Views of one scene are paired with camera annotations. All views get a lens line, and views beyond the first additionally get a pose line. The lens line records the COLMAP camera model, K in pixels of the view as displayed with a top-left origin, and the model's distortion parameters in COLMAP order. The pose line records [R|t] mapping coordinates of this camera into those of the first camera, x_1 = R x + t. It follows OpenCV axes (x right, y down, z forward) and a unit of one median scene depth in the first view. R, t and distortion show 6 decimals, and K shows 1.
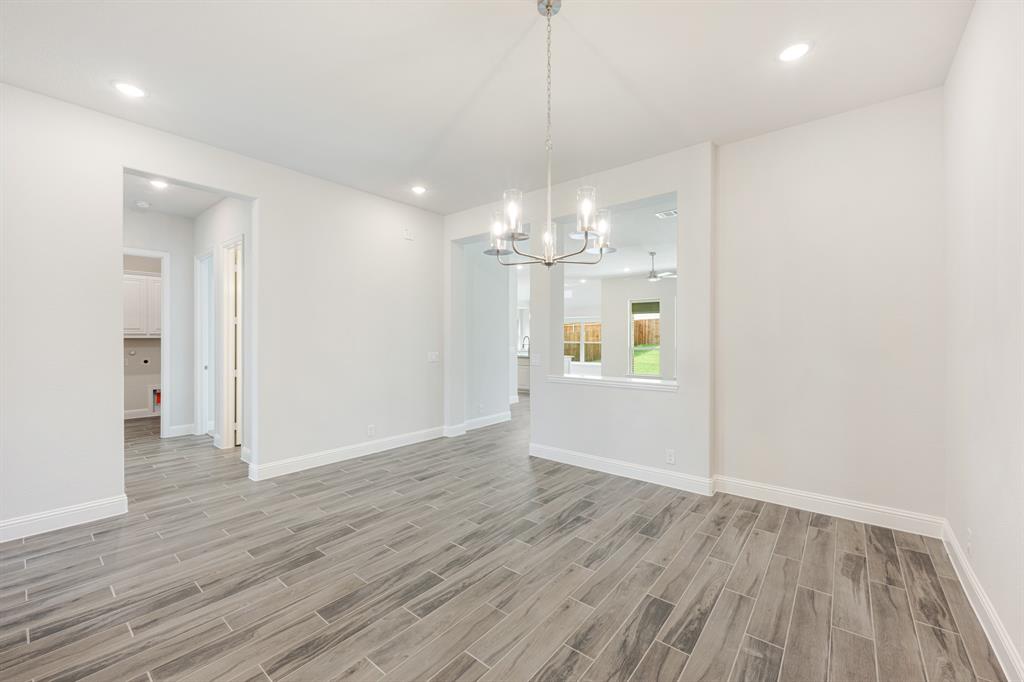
lens RADIAL K [[412.7, 0, 513.1], [0, 412.7, 338.8], [0, 0, 1]] dist [-0.003495, -0.000040]
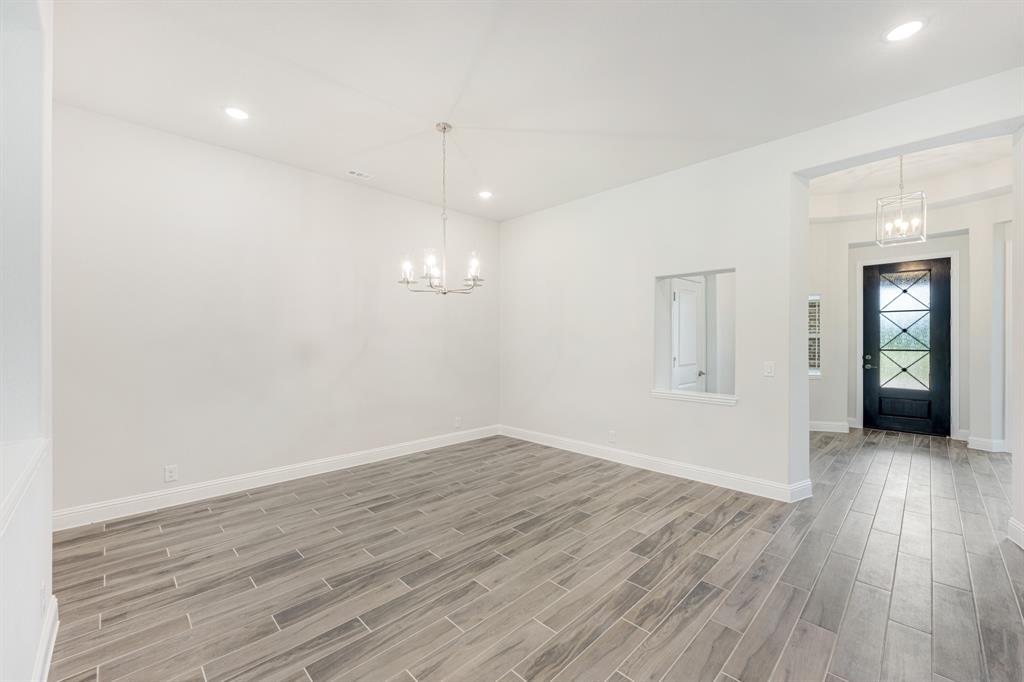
lens RADIAL K [[412.7, 0, 509.3], [0, 412.7, 340.5], [0, 0, 1]] dist [-0.003495, -0.000040]
pose [[-0.992971, 0.001389, 0.118346, -0.274968], [0.001838, 0.999992, 0.003685, -0.004144], [-0.118340, 0.003877, -0.992966, 2.019399]]
